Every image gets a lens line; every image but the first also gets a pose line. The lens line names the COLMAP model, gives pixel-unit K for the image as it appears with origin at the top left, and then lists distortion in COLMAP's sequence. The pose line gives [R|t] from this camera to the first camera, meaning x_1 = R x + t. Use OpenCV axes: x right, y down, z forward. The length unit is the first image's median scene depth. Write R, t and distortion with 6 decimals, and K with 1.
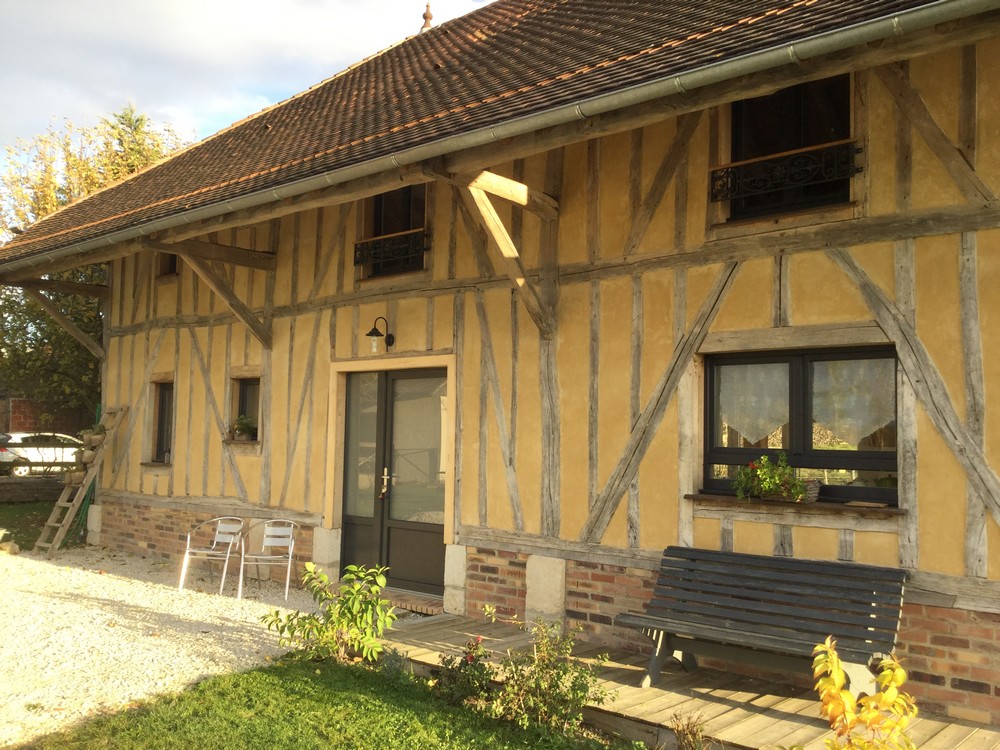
lens RADIAL K [[908.6, 0, 500.5], [0, 908.6, 360.0], [0, 0, 1]] dist [0.119357, -0.222165]
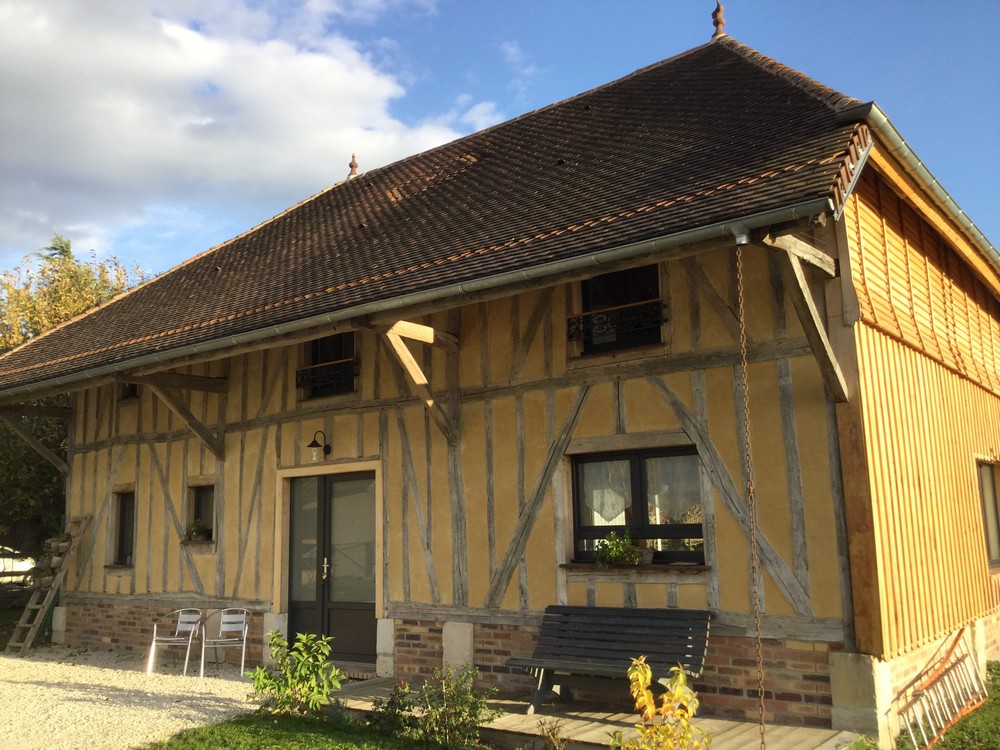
lens RADIAL K [[908.6, 0, 500.5], [0, 908.6, 360.0], [0, 0, 1]] dist [0.119357, -0.222165]
pose [[0.996889, -0.032615, 0.071756, 0.028476], [0.039342, 0.994753, -0.094436, -0.019337], [-0.068300, 0.096965, 0.992942, -0.267057]]
